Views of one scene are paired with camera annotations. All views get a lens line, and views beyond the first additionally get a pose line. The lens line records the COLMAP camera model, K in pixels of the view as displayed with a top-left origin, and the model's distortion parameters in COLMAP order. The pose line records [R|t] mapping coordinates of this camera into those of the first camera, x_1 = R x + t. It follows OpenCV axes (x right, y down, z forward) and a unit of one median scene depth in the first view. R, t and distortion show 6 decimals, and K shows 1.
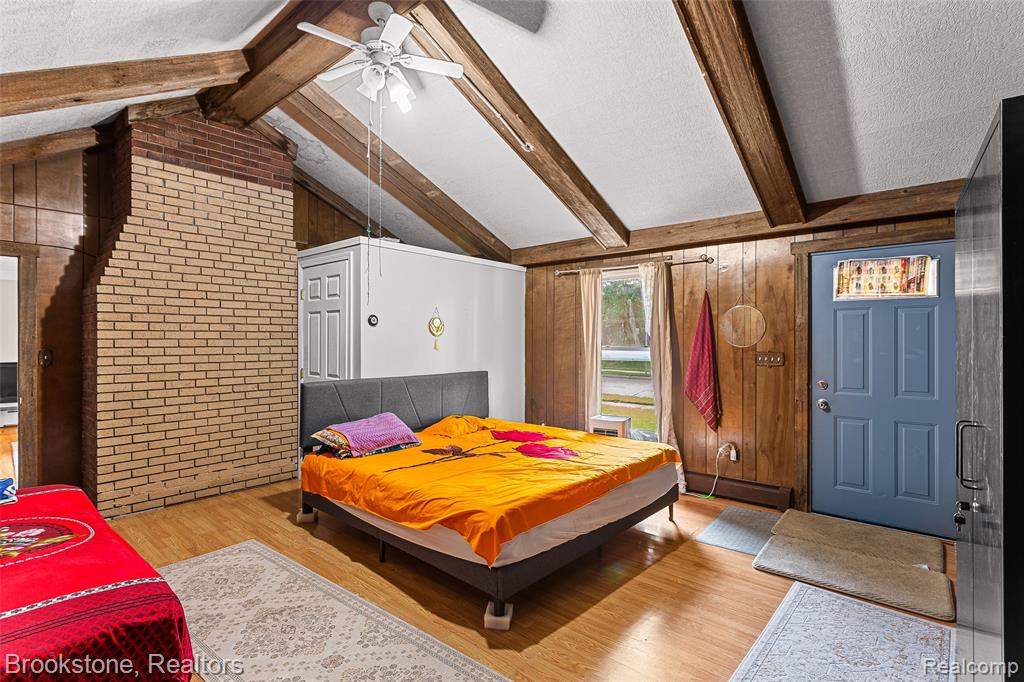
lens RADIAL K [[499.5, 0, 508.9], [0, 499.5, 339.3], [0, 0, 1]] dist [-0.003501, -0.000744]
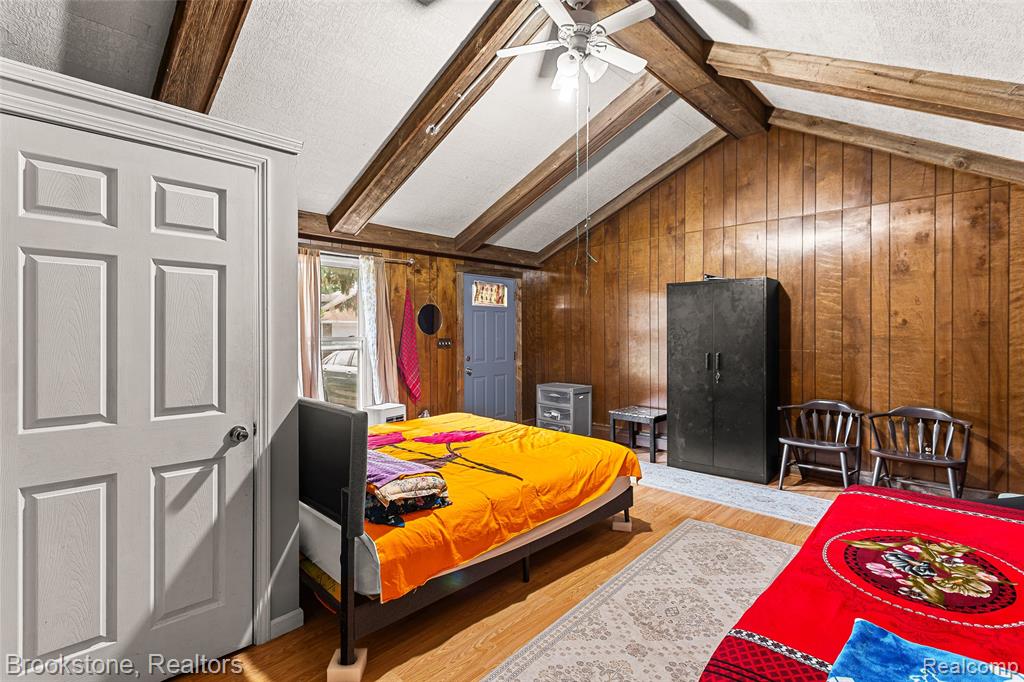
lens RADIAL K [[502.5, 0, 511.2], [0, 502.5, 333.7], [0, 0, 1]] dist [0.001029, 0.000241]
pose [[0.016342, -0.006008, 0.999848, -1.170976], [-0.000357, 0.999982, 0.006014, 0.004774], [-0.999866, -0.000455, 0.016340, 1.042694]]
